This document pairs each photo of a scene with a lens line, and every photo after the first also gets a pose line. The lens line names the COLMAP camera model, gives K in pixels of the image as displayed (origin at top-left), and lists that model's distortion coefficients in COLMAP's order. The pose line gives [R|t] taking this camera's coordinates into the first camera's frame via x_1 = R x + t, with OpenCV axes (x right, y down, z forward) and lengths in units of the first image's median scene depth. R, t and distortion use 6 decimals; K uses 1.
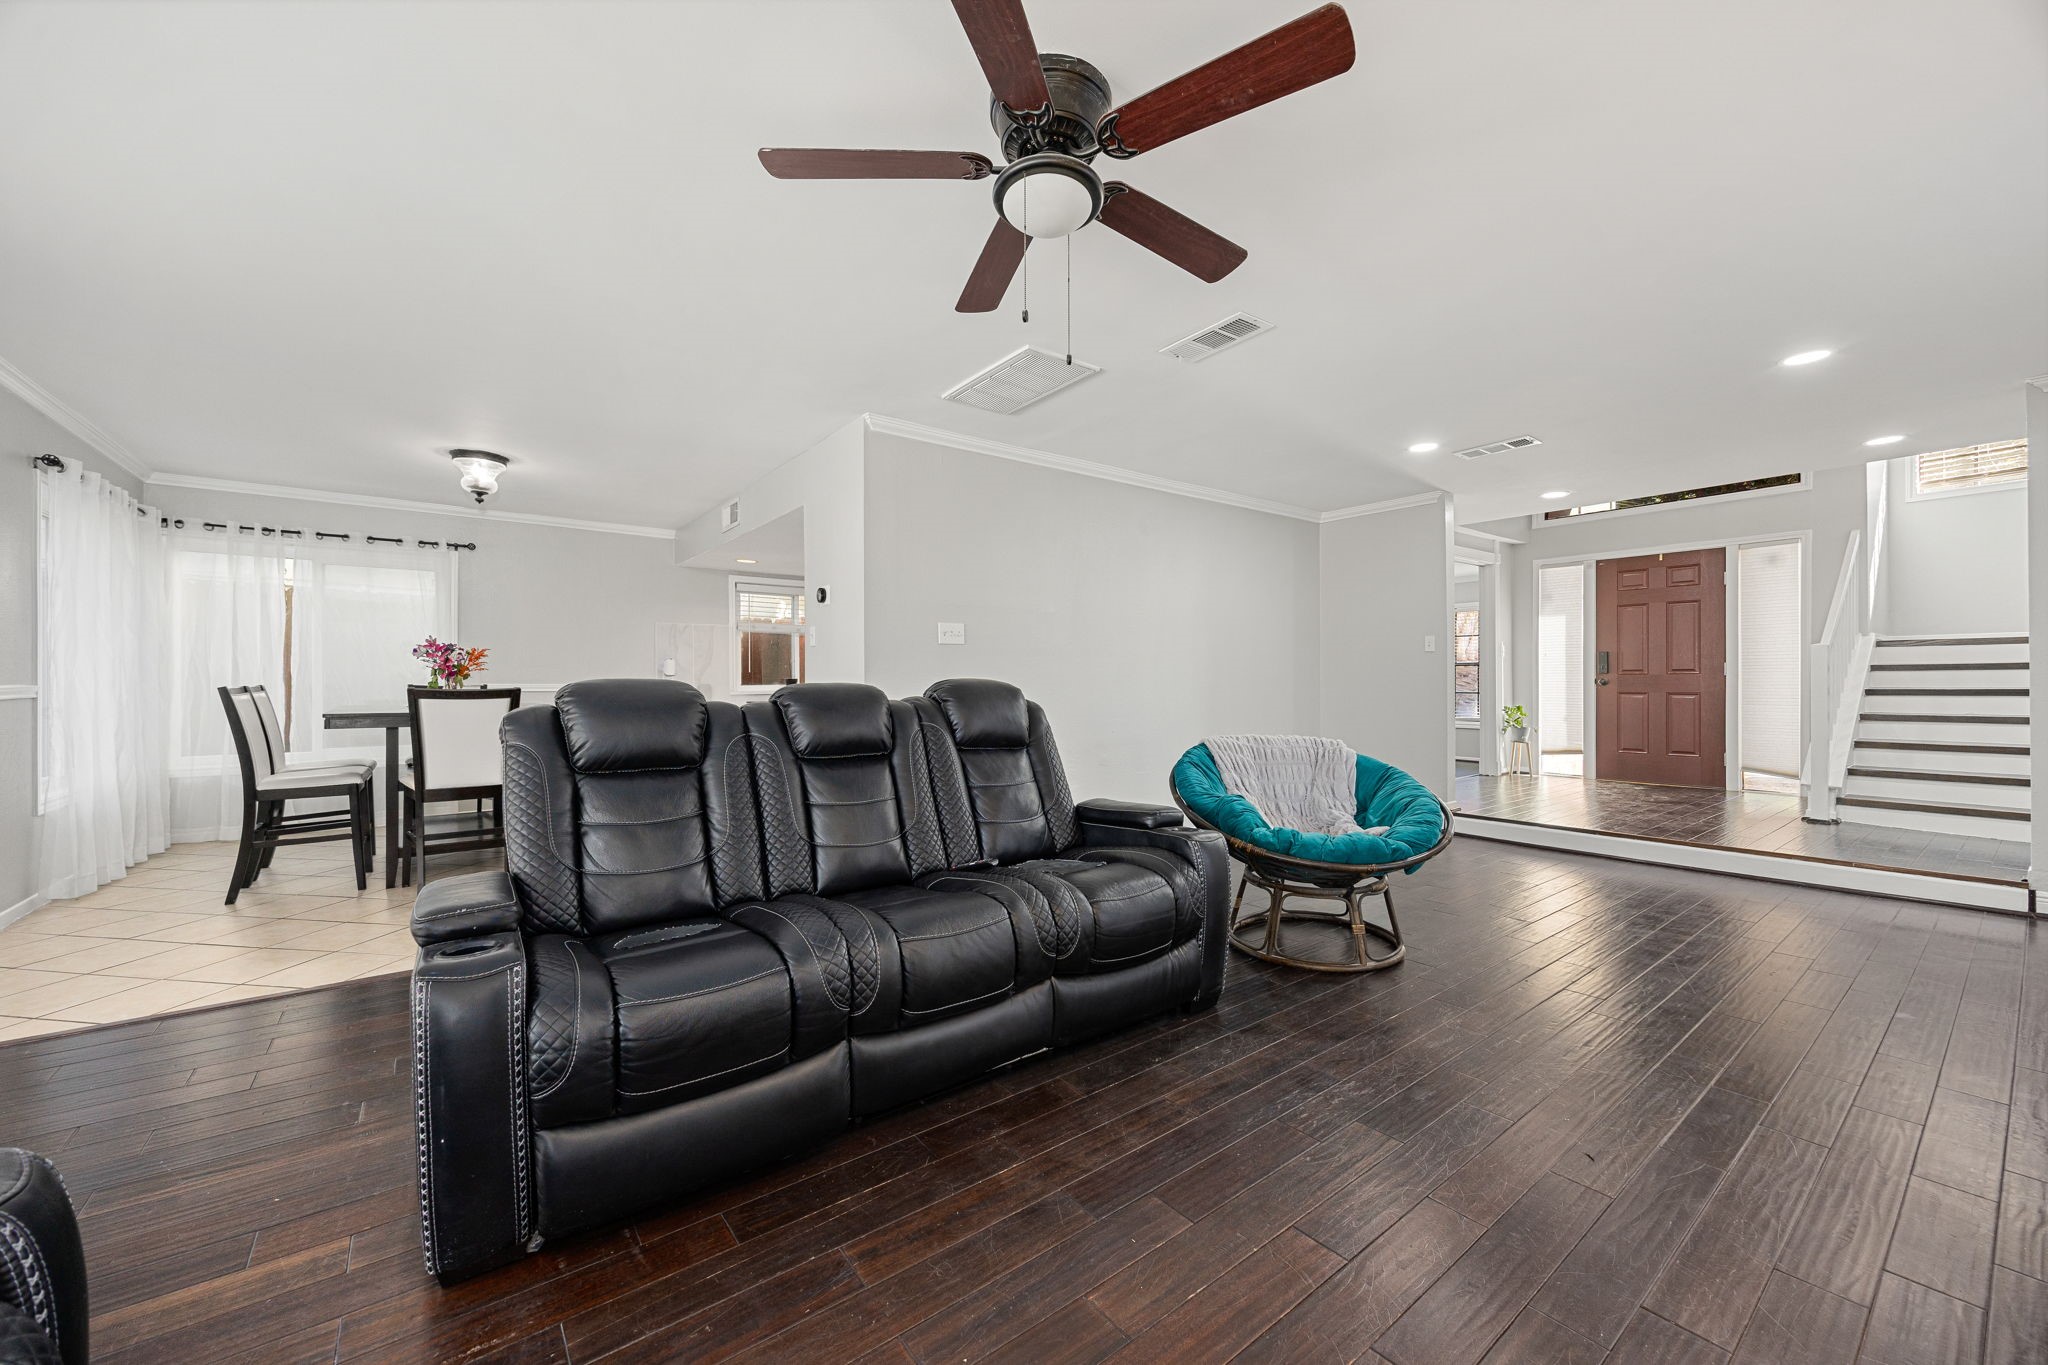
lens RADIAL K [[773.9, 0, 1019.7], [0, 773.9, 674.7], [0, 0, 1]] dist [-0.000067, 0.000065]
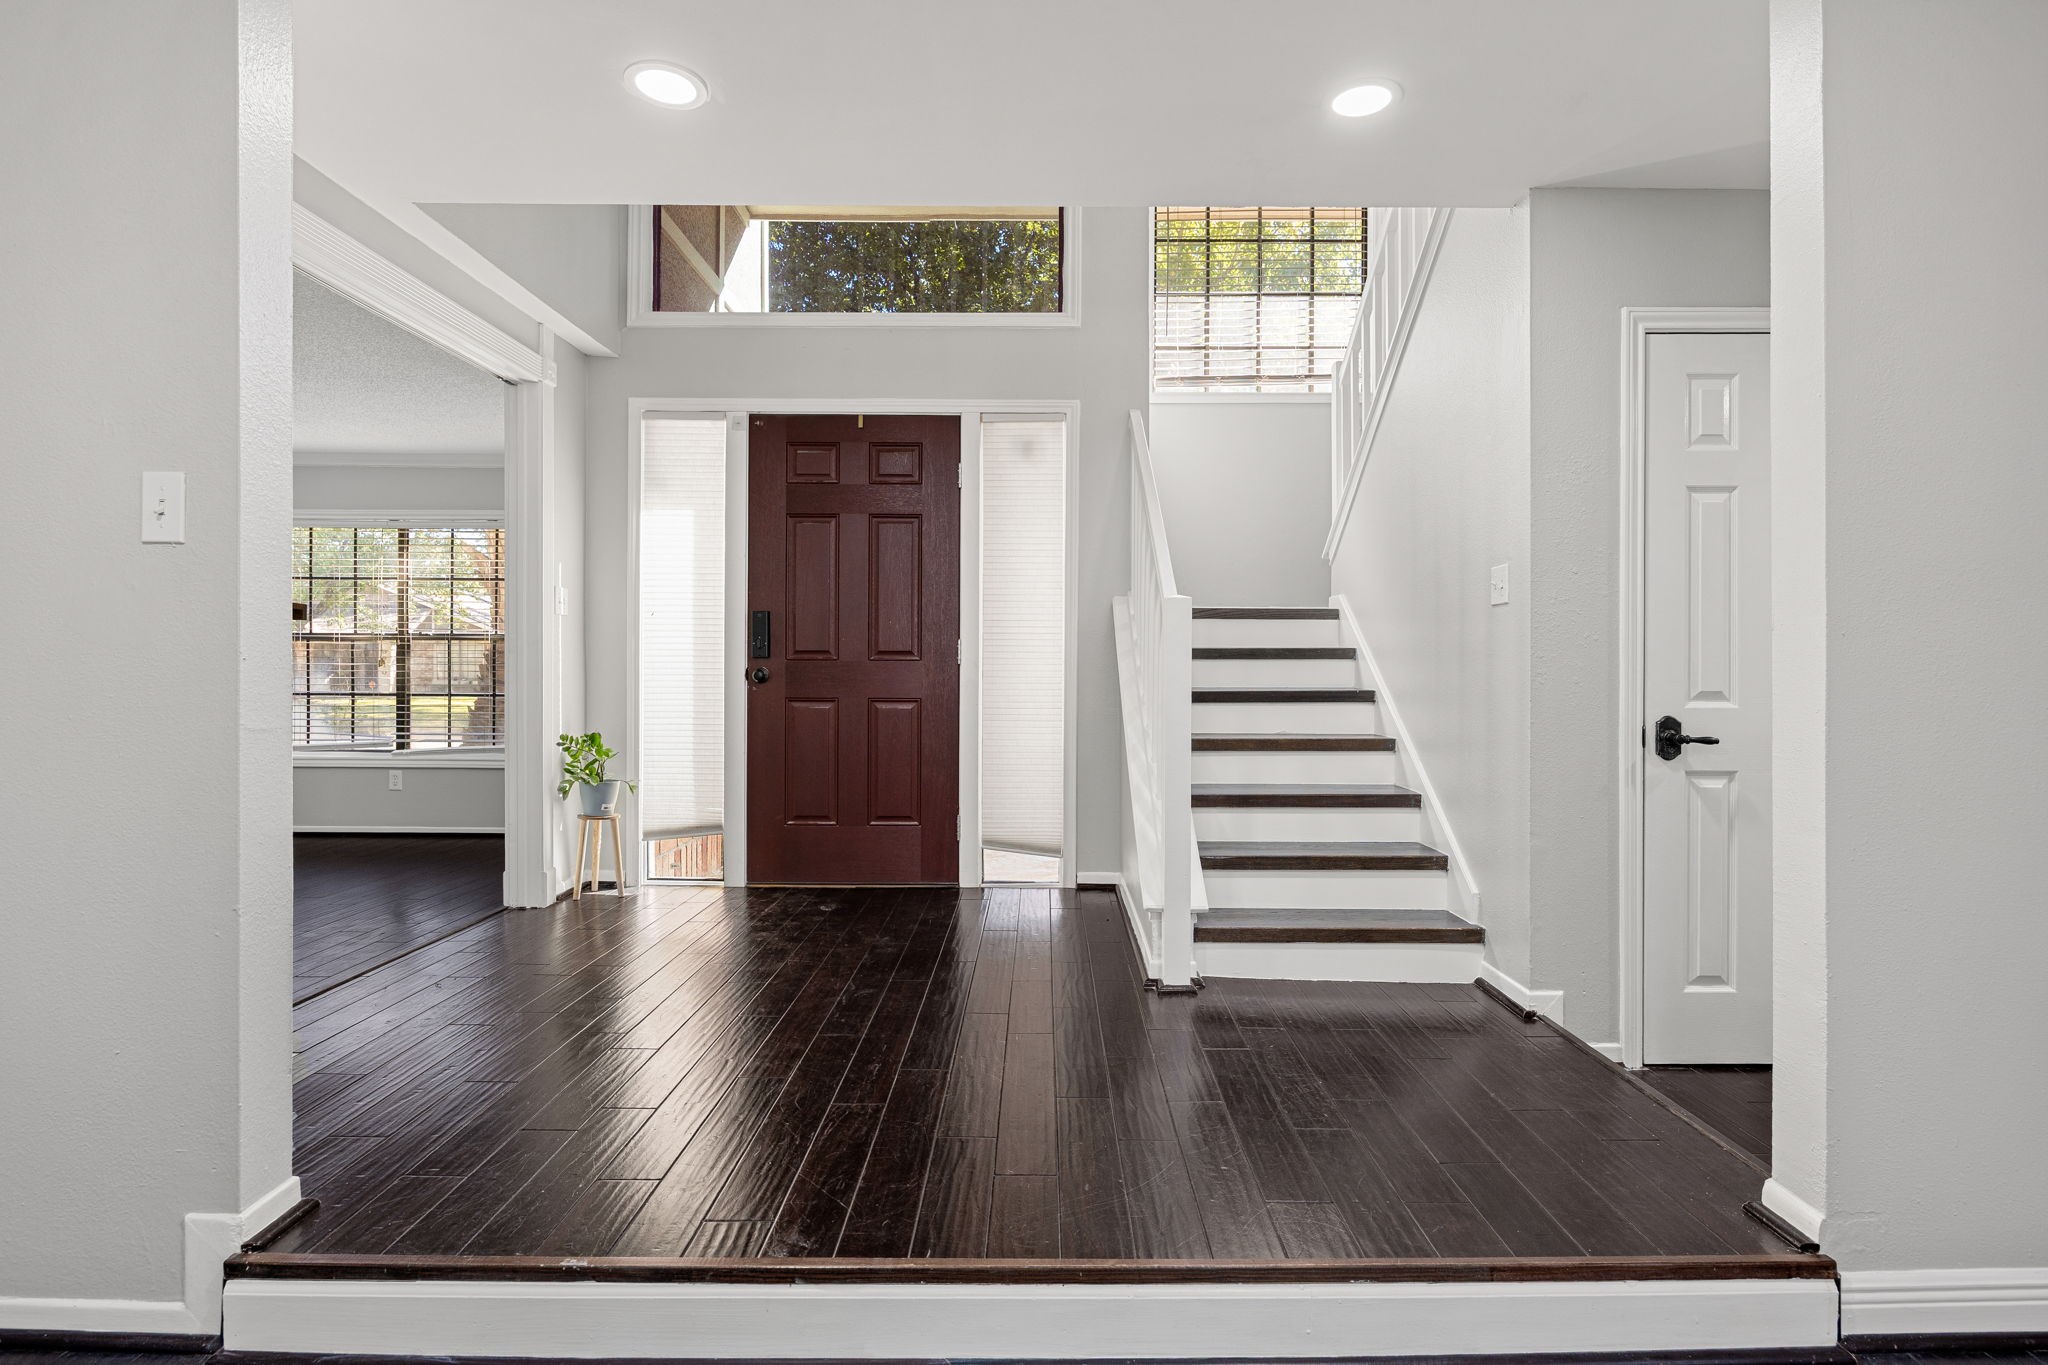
lens RADIAL K [[954.7, 0, 1024.0], [0, 954.7, 682.5], [0, 0, 1]] dist [-0.001433, -0.000125]
pose [[0.581475, -0.005441, 0.813546, 0.379322], [-0.009919, 0.999856, 0.013777, 0.003777], [-0.813504, -0.016081, 0.581337, 0.537832]]
